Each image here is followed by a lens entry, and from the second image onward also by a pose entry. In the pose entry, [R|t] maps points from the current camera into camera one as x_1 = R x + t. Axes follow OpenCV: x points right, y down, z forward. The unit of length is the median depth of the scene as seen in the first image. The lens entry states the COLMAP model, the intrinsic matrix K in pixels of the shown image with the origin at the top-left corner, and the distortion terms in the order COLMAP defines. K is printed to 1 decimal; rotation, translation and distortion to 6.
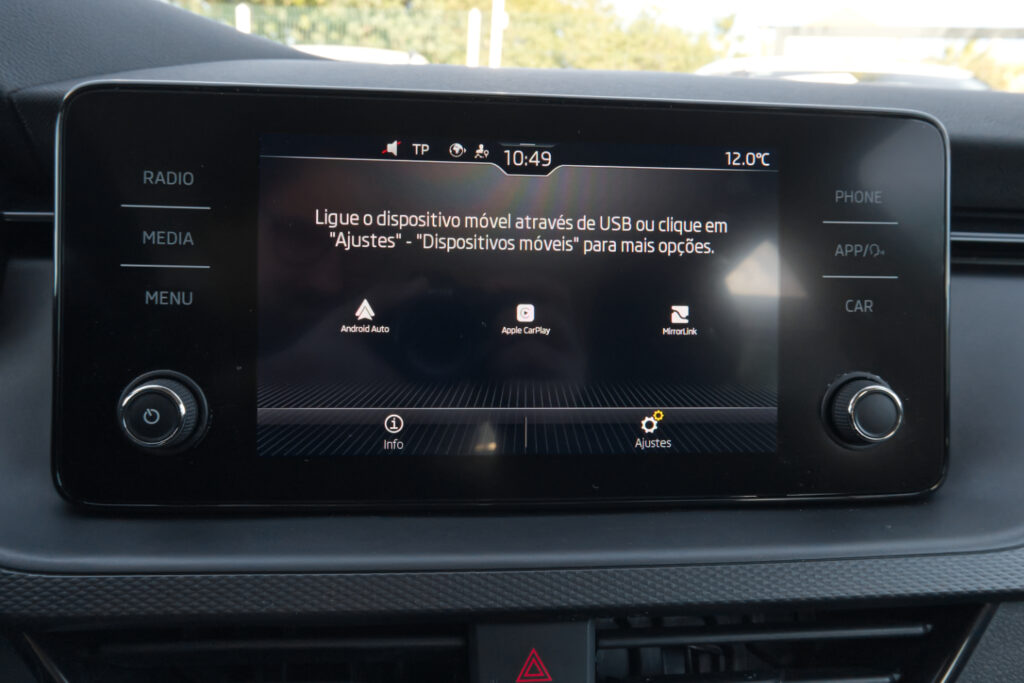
lens RADIAL K [[709.7, 0, 512.0], [0, 709.7, 341.5], [0, 0, 1]] dist [0.007814, 0.004326]
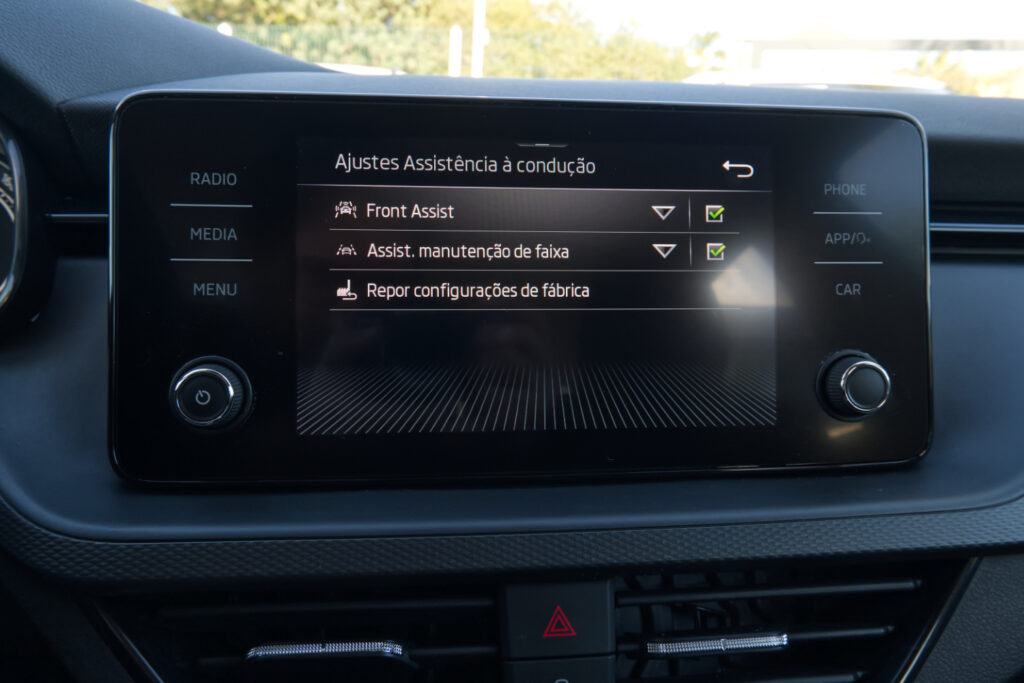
lens RADIAL K [[709.9, 0, 505.9], [0, 709.9, 345.1], [0, 0, 1]] dist [0.007221, 0.001769]
pose [[0.999775, -0.015929, 0.014011, -0.053000], [0.016133, 0.999764, -0.014561, 0.043537], [-0.013775, 0.014783, 0.999796, -0.080414]]
